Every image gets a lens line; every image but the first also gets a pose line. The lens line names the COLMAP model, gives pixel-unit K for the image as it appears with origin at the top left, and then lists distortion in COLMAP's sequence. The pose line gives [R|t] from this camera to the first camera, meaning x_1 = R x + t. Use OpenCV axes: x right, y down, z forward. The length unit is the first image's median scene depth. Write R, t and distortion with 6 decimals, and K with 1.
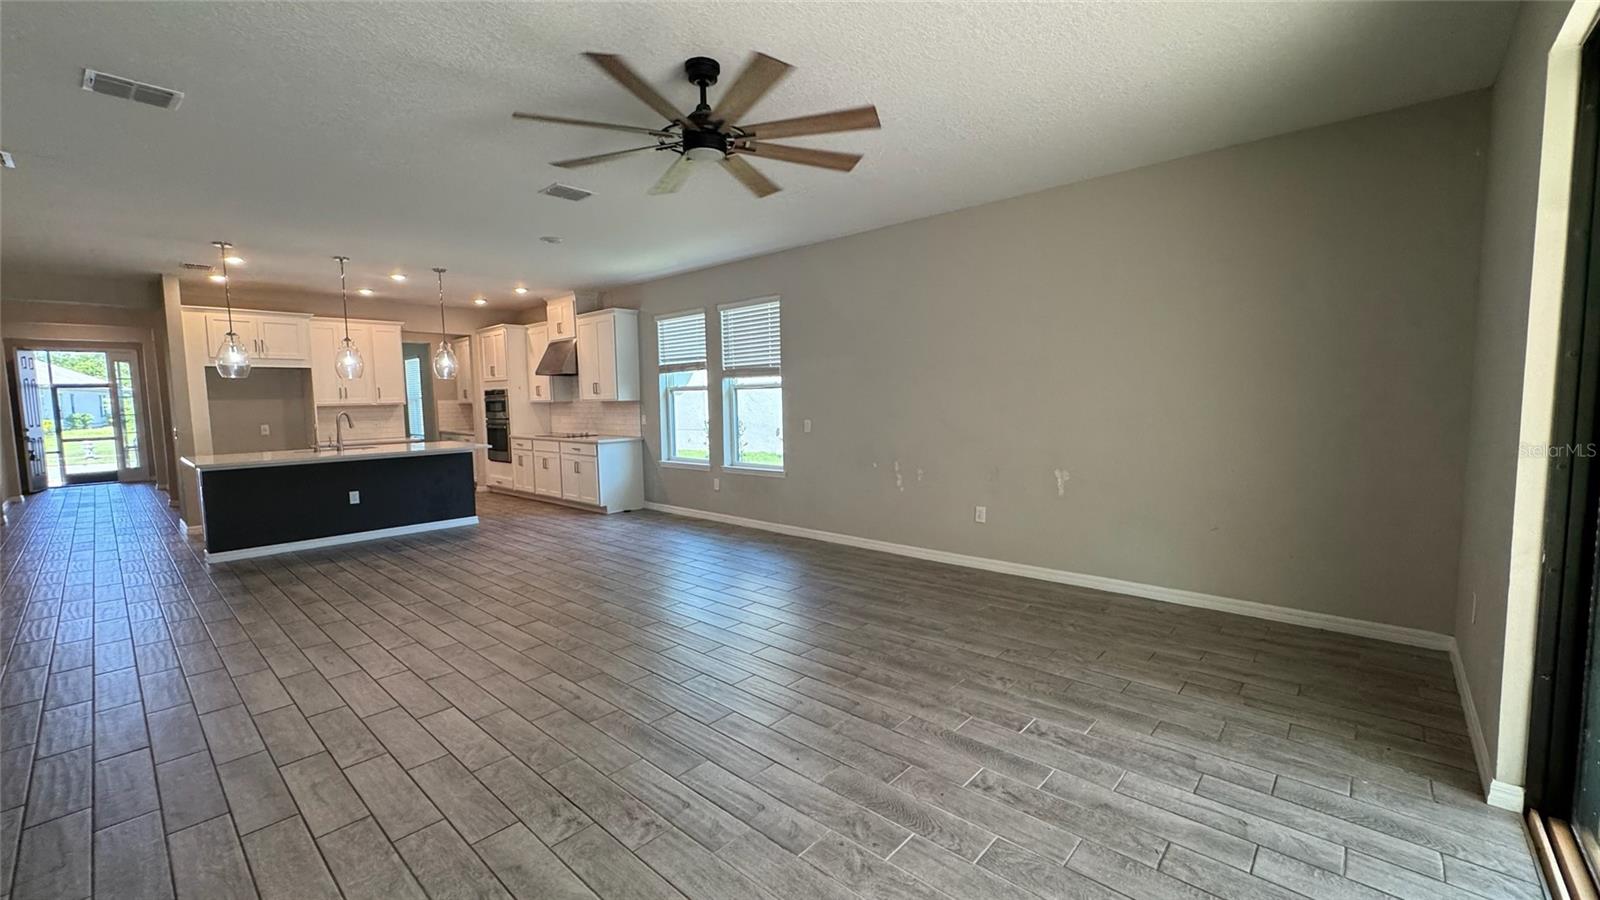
lens RADIAL K [[644.3, 0, 799.9], [0, 644.3, 448.0], [0, 0, 1]] dist [-0.001540, 0.000143]
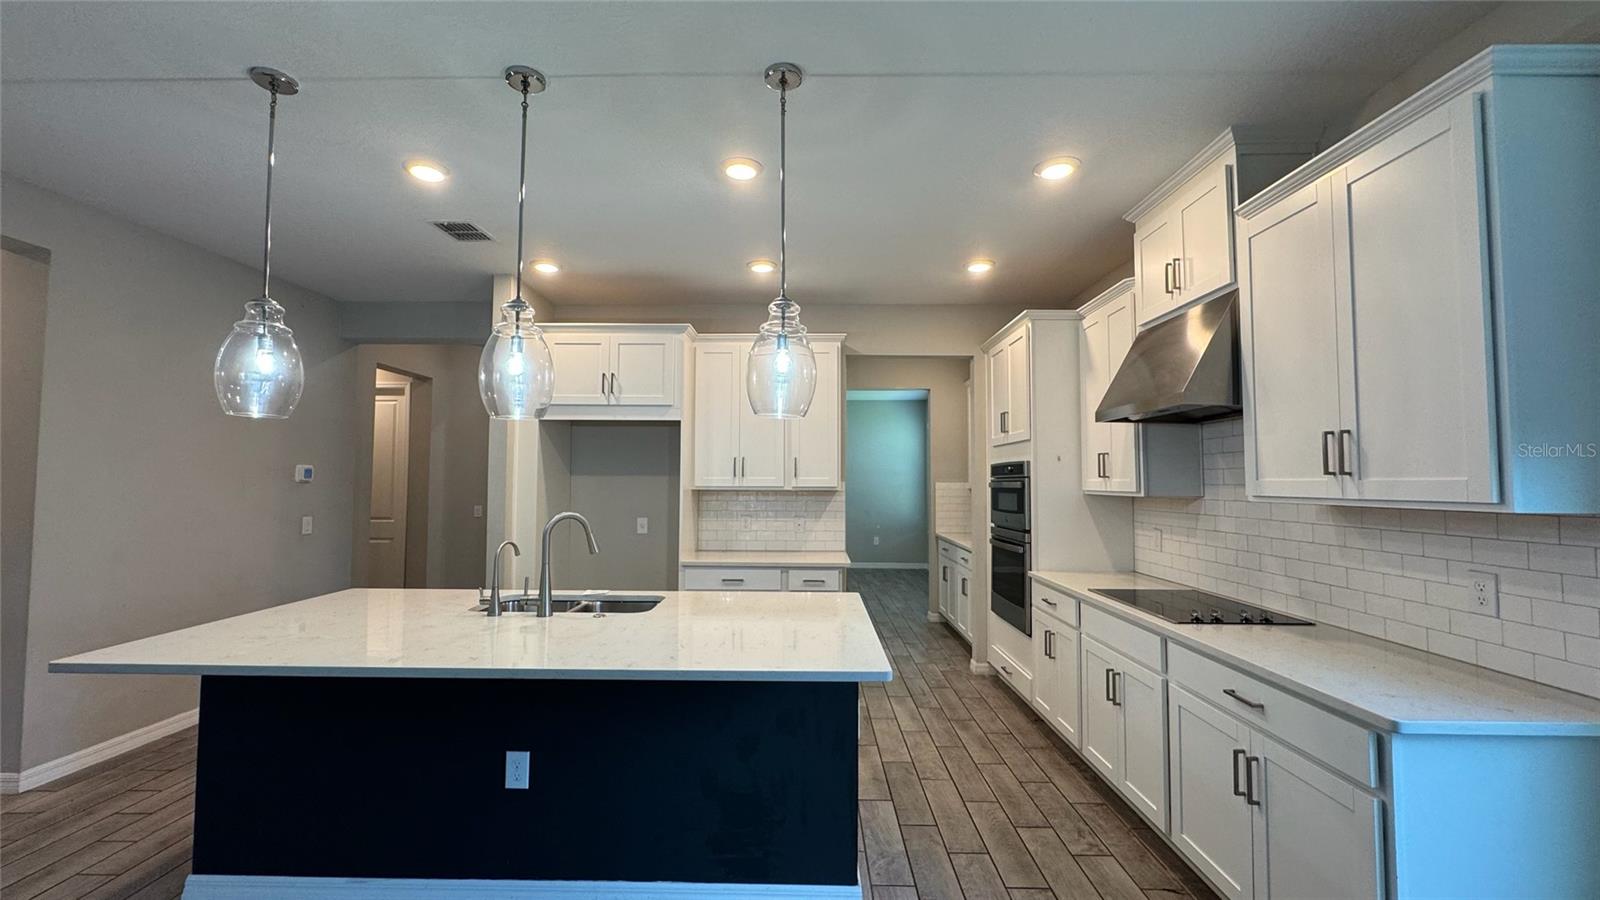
lens RADIAL K [[644.3, 0, 797.0], [0, 644.3, 450.8], [0, 0, 1]] dist [-0.001540, 0.000143]
pose [[0.663915, -0.012934, -0.747696, -0.246010], [-0.077743, 0.993239, -0.086214, -0.051280], [0.743756, 0.115367, 0.658421, 0.625354]]
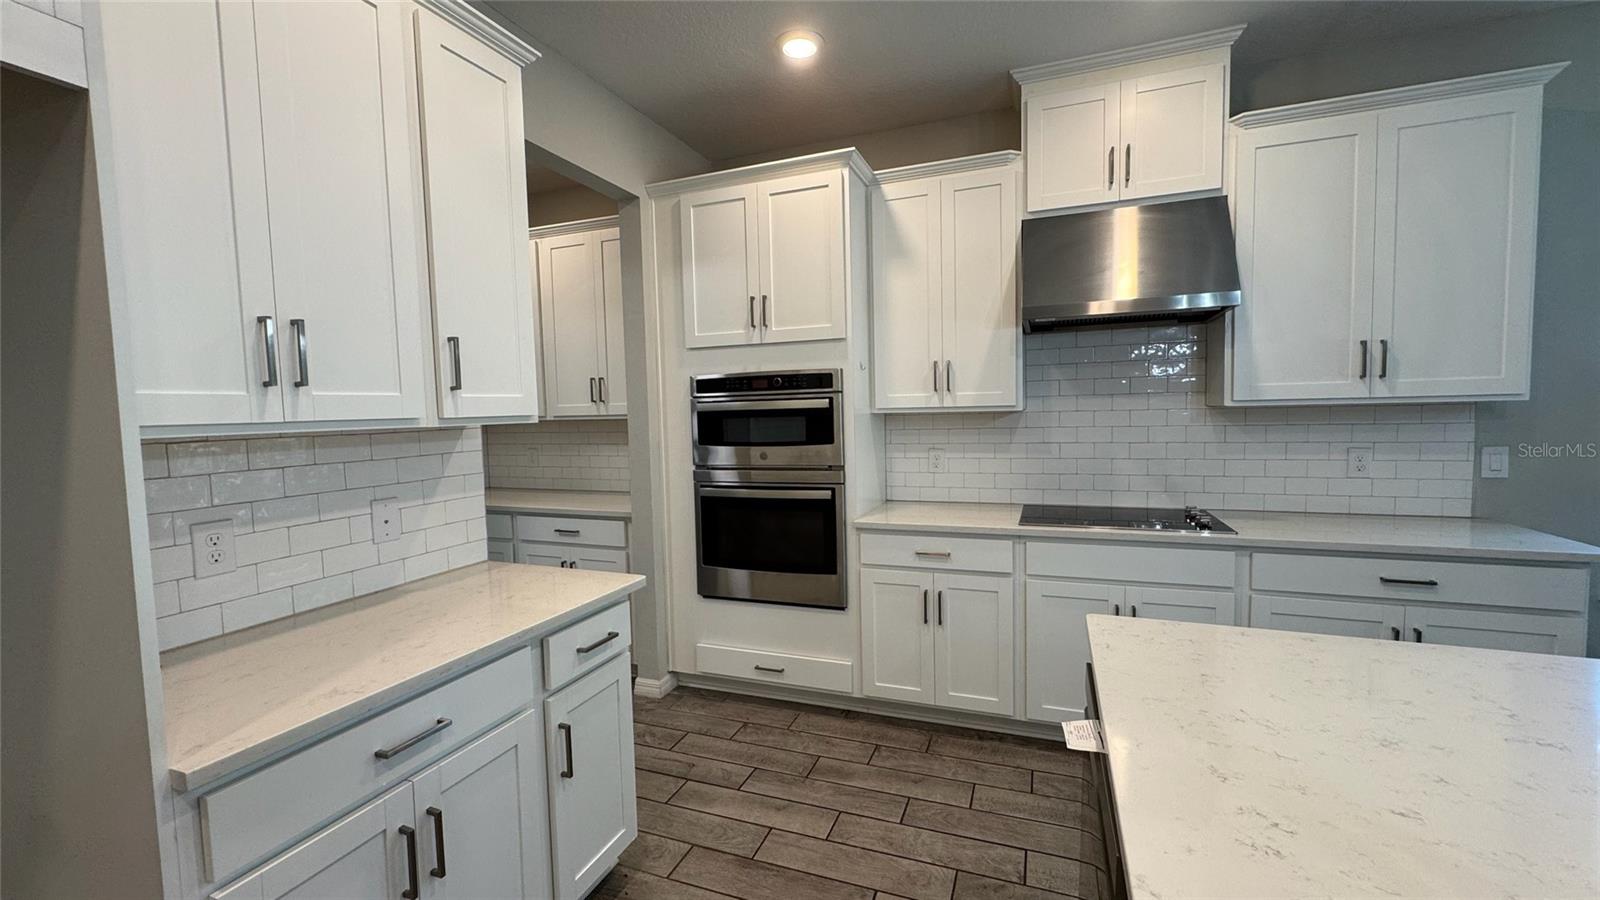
lens RADIAL K [[644.3, 0, 800.7], [0, 644.3, 449.6], [0, 0, 1]] dist [-0.001540, 0.000143]
pose [[0.927829, -0.026087, 0.372092, -0.605164], [0.034693, 0.999263, -0.016450, -0.050908], [-0.371388, 0.028171, 0.928050, 0.751910]]
